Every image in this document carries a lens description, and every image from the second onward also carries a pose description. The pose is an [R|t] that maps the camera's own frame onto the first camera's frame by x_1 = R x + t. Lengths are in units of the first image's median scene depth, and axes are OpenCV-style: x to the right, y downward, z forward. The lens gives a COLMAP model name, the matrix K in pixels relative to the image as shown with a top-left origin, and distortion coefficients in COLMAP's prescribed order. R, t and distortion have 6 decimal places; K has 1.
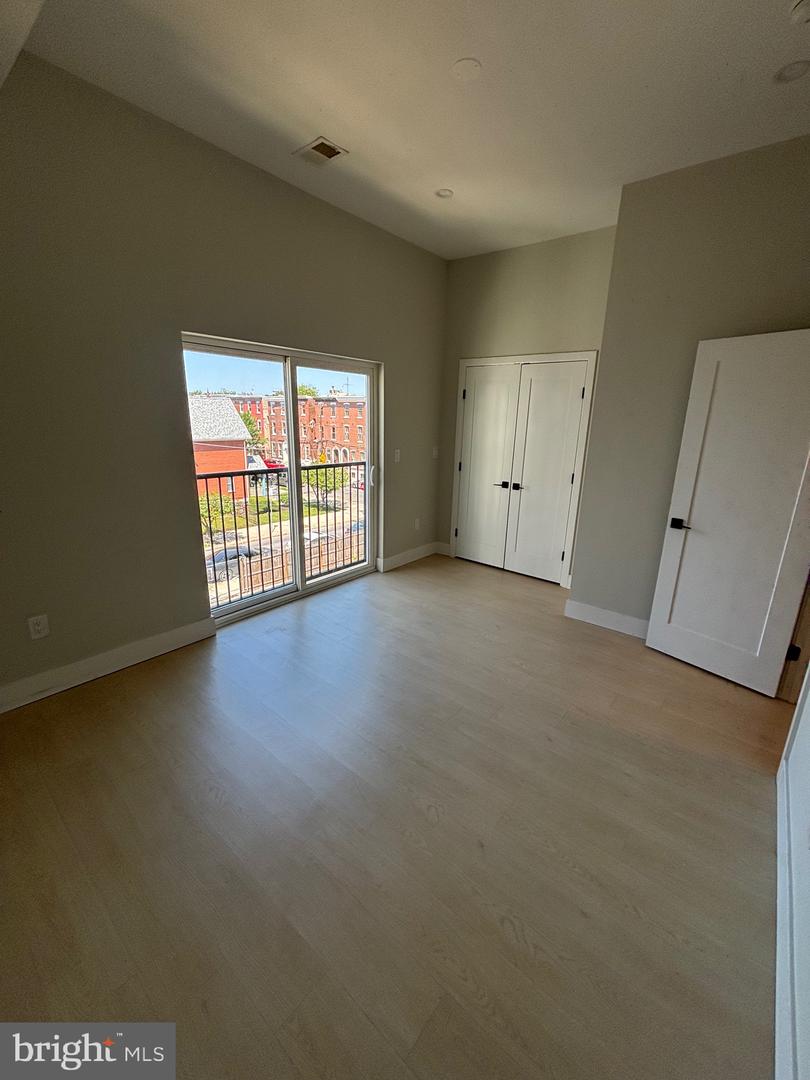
lens RADIAL K [[438.9, 0, 408.0], [0, 438.9, 537.0], [0, 0, 1]] dist [-0.002038, -0.000043]
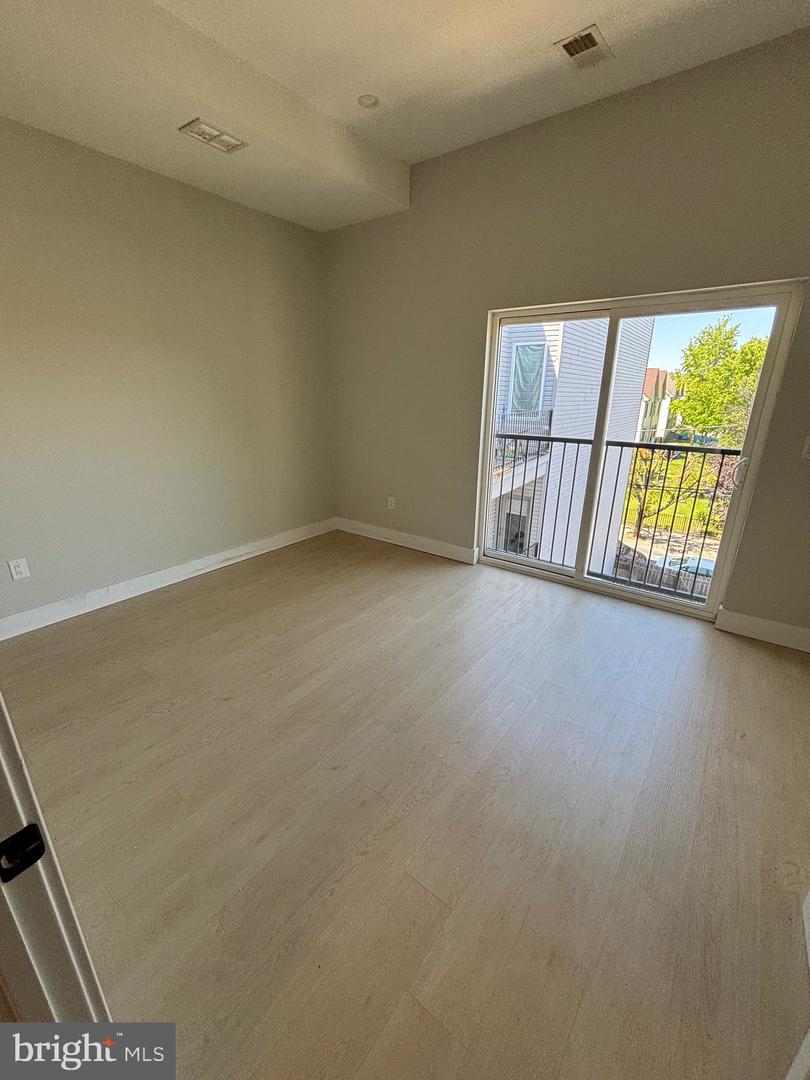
lens RADIAL K [[438.9, 0, 408.0], [0, 438.9, 537.0], [0, 0, 1]] dist [-0.002038, -0.000043]
pose [[0.065116, 0.291740, -0.954279, 0.674010], [-0.269501, 0.925913, 0.264678, -0.124861], [0.960796, 0.239944, 0.138916, 0.633898]]
